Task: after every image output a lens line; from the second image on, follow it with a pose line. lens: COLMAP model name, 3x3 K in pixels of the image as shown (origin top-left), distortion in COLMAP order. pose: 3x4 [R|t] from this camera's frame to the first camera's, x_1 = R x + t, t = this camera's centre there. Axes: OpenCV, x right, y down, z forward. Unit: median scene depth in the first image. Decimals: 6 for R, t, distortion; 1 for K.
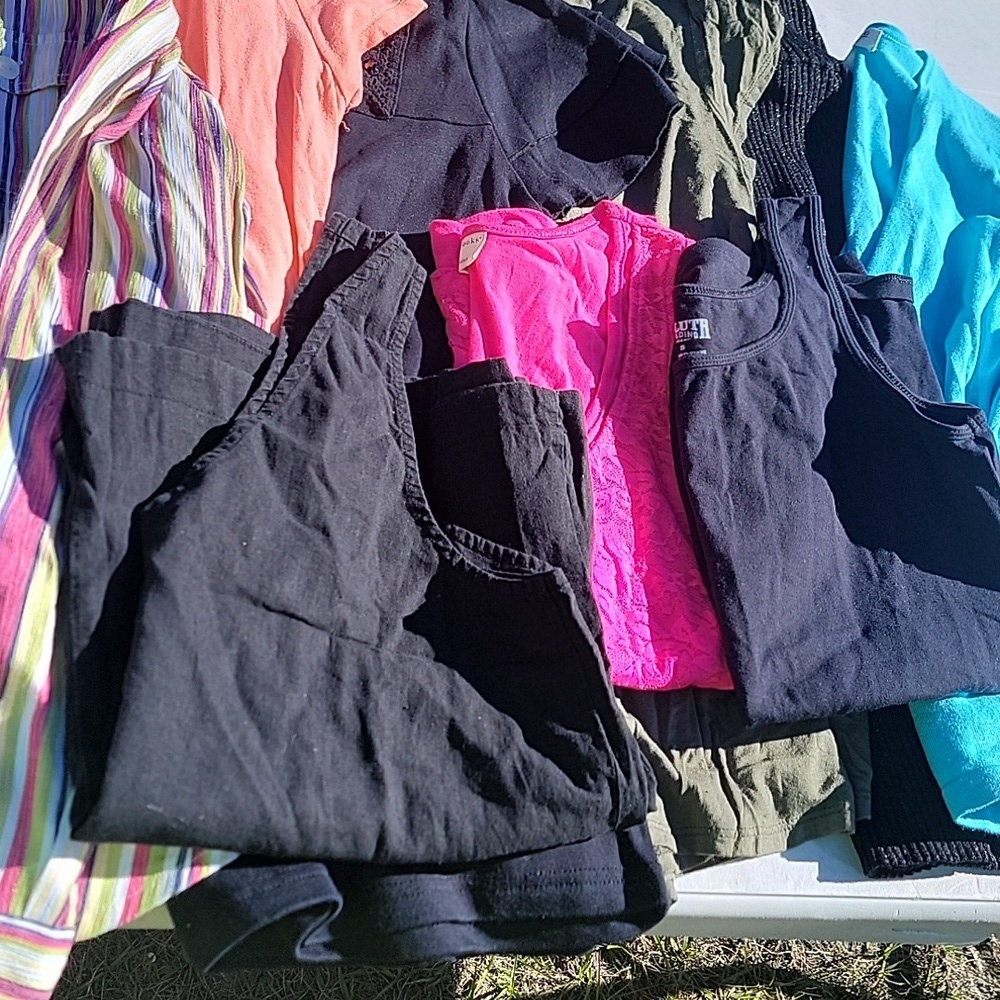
lens RADIAL K [[1537.8, 0, 500.0], [0, 1537.8, 500.0], [0, 0, 1]] dist [0.129266, -0.285306]
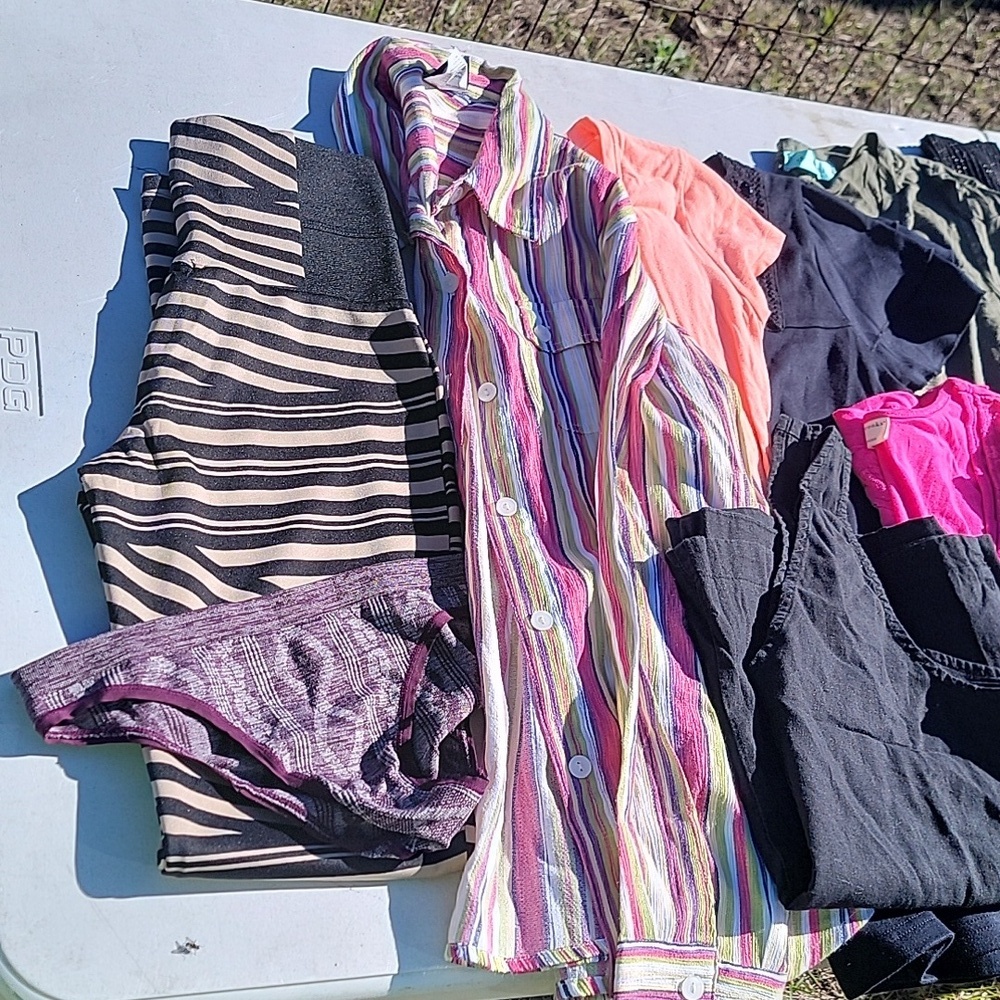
lens RADIAL K [[1537.8, 0, 500.0], [0, 1537.8, 500.0], [0, 0, 1]] dist [0.129266, -0.285306]
pose [[0.994685, -0.087678, 0.053980, -0.414894], [0.089105, 0.995718, -0.024607, -0.101004], [-0.051591, 0.029286, 0.998239, -0.292688]]
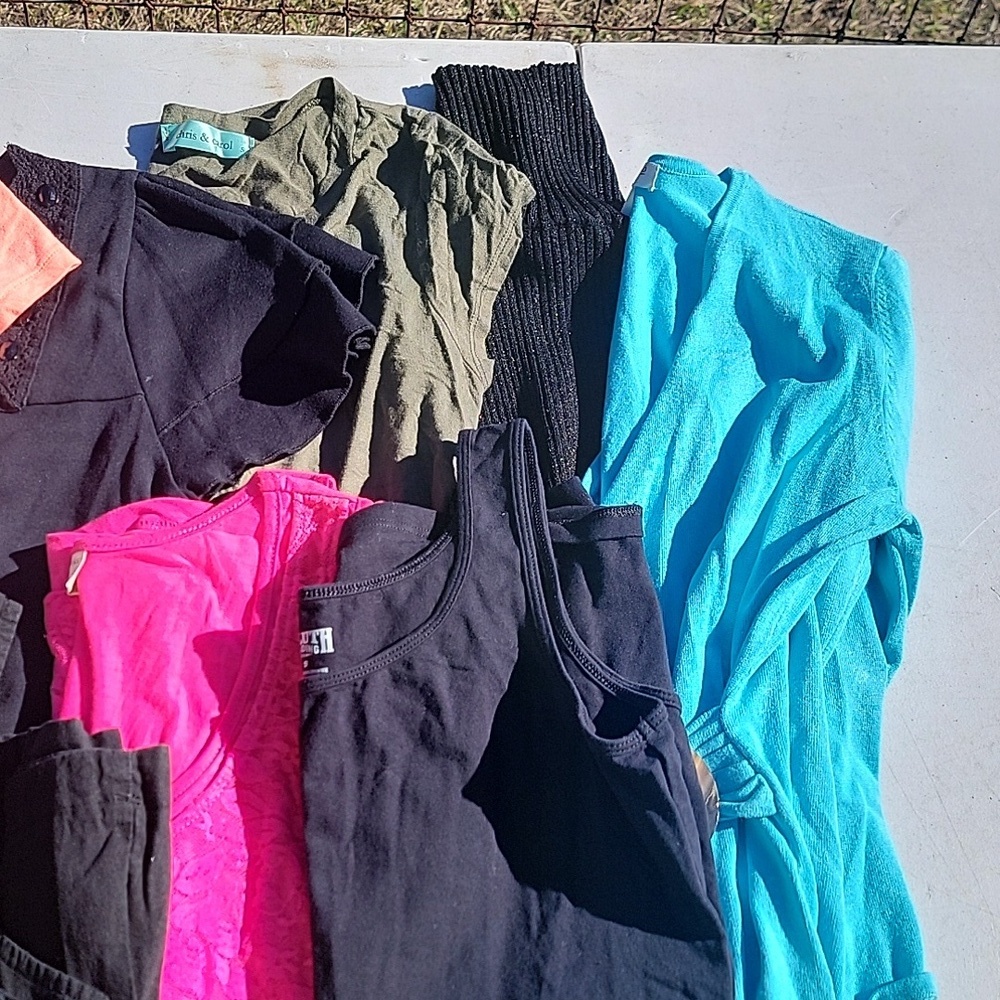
lens RADIAL K [[1537.8, 0, 500.0], [0, 1537.8, 500.0], [0, 0, 1]] dist [0.129266, -0.285306]
pose [[0.964083, -0.107718, -0.242775, 0.441177], [0.120821, 0.991880, 0.039697, -0.210237], [0.236528, -0.067604, 0.969270, 0.196785]]
